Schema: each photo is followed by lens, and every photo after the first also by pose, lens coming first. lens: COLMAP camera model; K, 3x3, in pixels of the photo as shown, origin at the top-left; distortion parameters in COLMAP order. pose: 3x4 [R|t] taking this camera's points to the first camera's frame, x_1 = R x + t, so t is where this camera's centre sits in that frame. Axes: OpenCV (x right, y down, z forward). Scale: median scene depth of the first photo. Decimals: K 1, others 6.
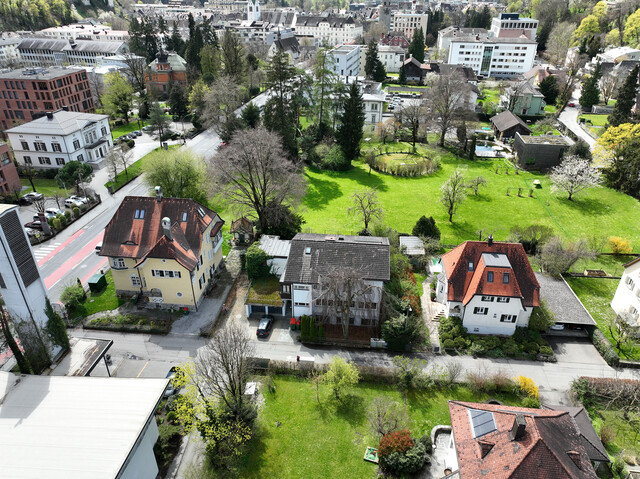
lens RADIAL K [[450.0, 0, 320.0], [0, 450.0, 239.5], [0, 0, 1]] dist [0.007777, 0.009386]
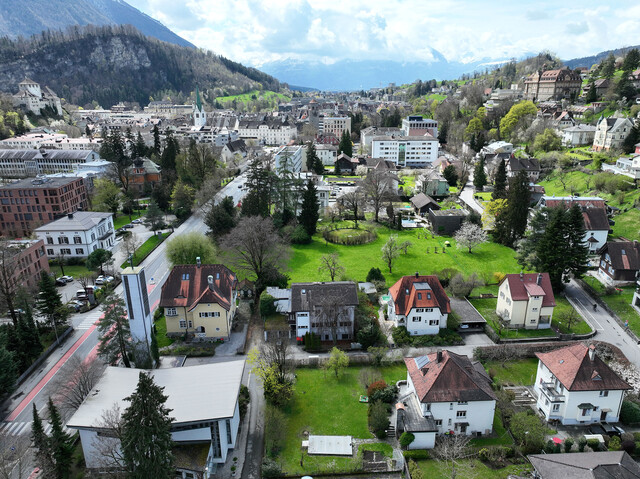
lens RADIAL K [[450.0, 0, 320.0], [0, 450.0, 239.5], [0, 0, 1]] dist [0.007777, 0.009386]
pose [[0.987676, -0.063573, 0.143021, -0.091241], [0.088400, 0.980670, -0.174565, 0.063247], [-0.129159, 0.185056, 0.974203, -0.267065]]
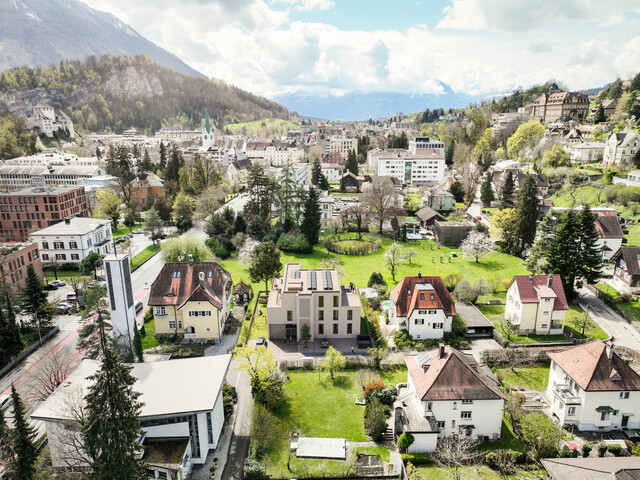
lens RADIAL K [[450.0, 0, 320.0], [0, 450.0, 240.0], [0, 0, 1]] dist [0.007777, 0.009386]
pose [[0.990678, -0.046905, 0.127892, -0.071211], [0.076372, 0.968667, -0.236328, 0.108541], [-0.112799, 0.243893, 0.963220, -0.224914]]
